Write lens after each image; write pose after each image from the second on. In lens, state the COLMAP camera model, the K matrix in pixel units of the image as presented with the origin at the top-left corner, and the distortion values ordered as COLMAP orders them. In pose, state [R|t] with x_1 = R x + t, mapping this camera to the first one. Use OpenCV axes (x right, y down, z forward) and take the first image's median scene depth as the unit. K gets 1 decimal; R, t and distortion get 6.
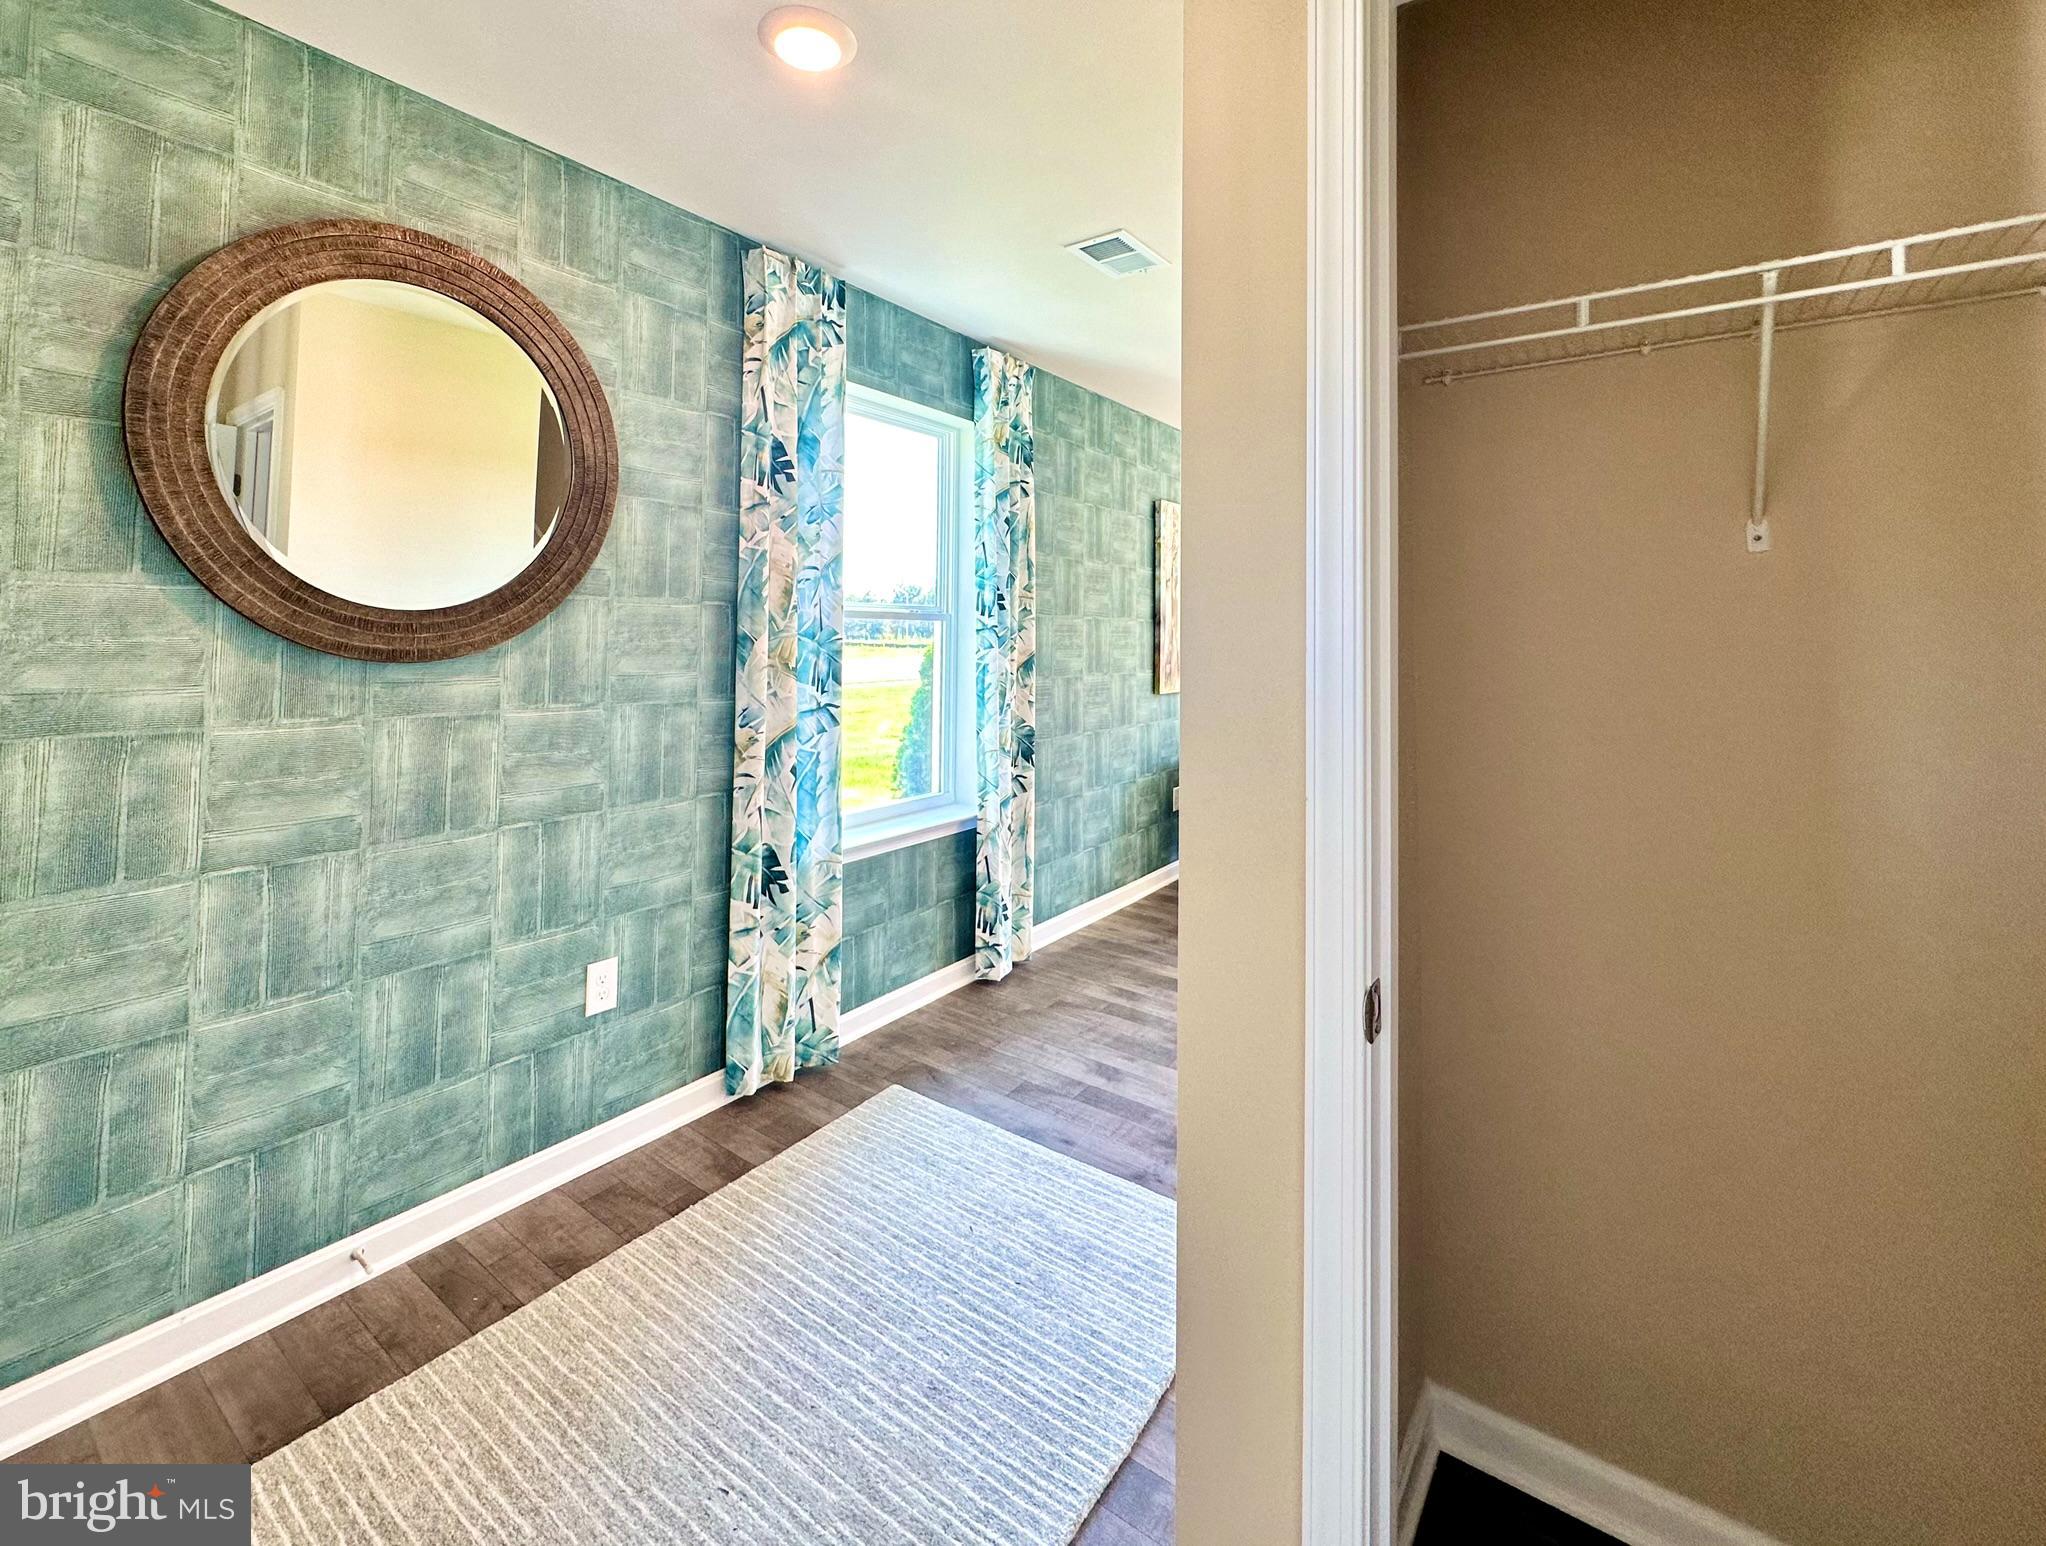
lens RADIAL K [[896.9, 0, 1020.8], [0, 896.9, 599.1], [0, 0, 1]] dist [0.001523, 0.000020]
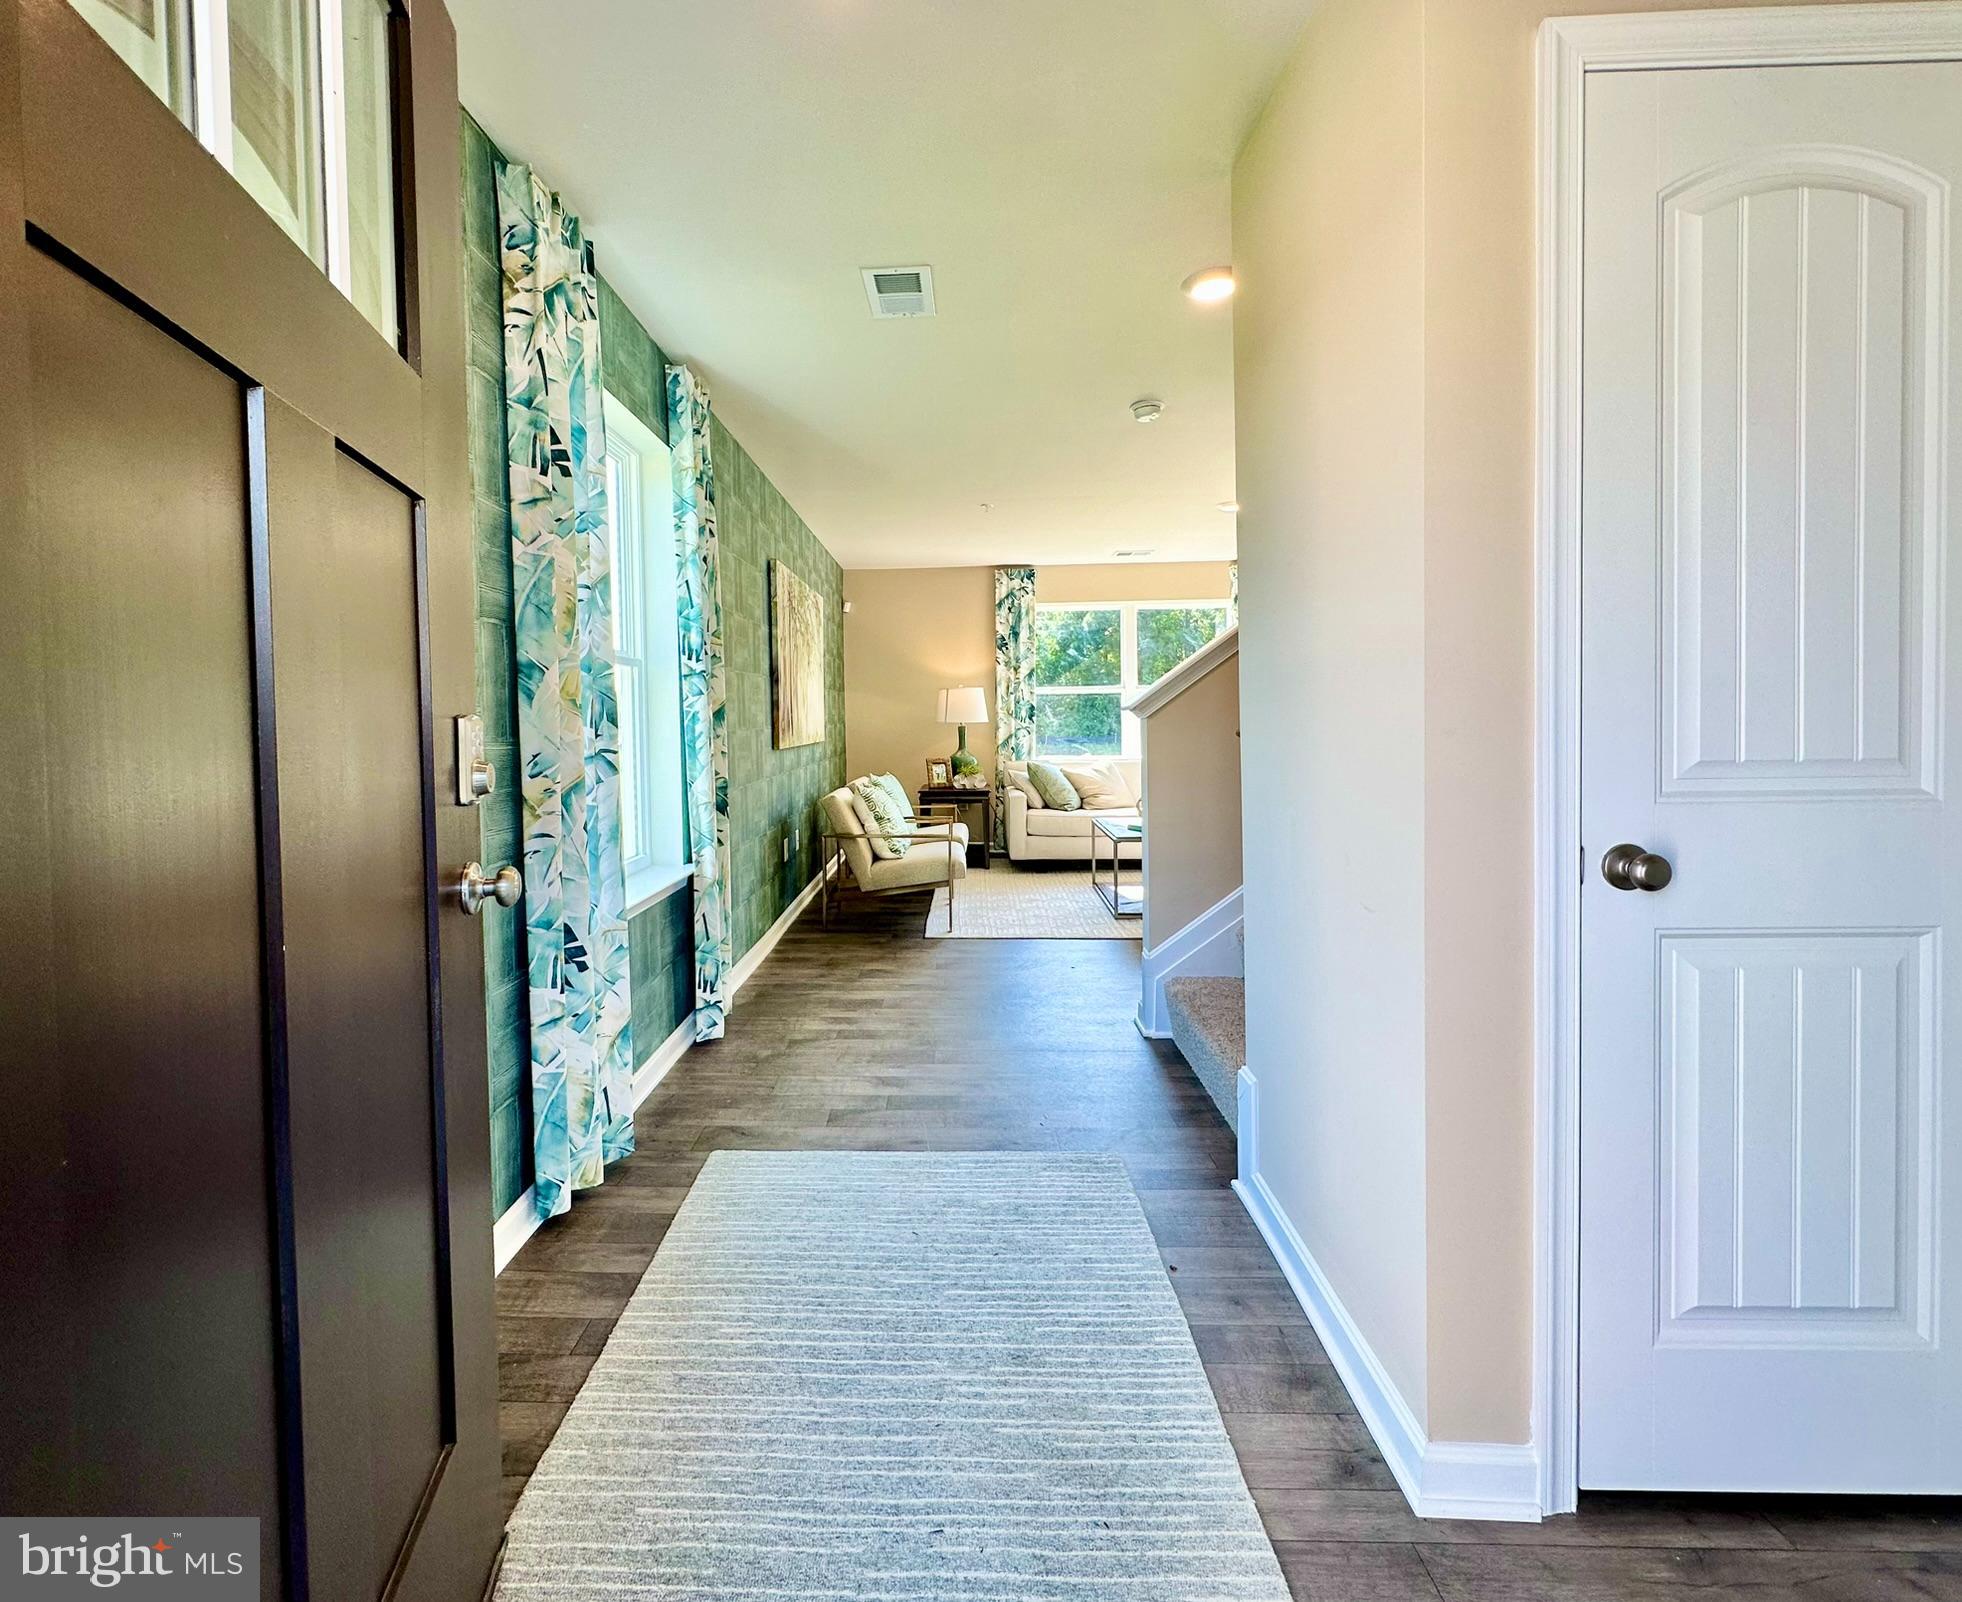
lens RADIAL K [[843.4, 0, 938.1], [0, 843.4, 738.5], [0, 0, 1]] dist [0.000574, -0.000086]
pose [[0.830779, -0.039917, 0.555170, -0.421749], [0.006549, 0.998057, 0.061961, 0.062647], [-0.556564, -0.047840, 0.829426, 0.168296]]
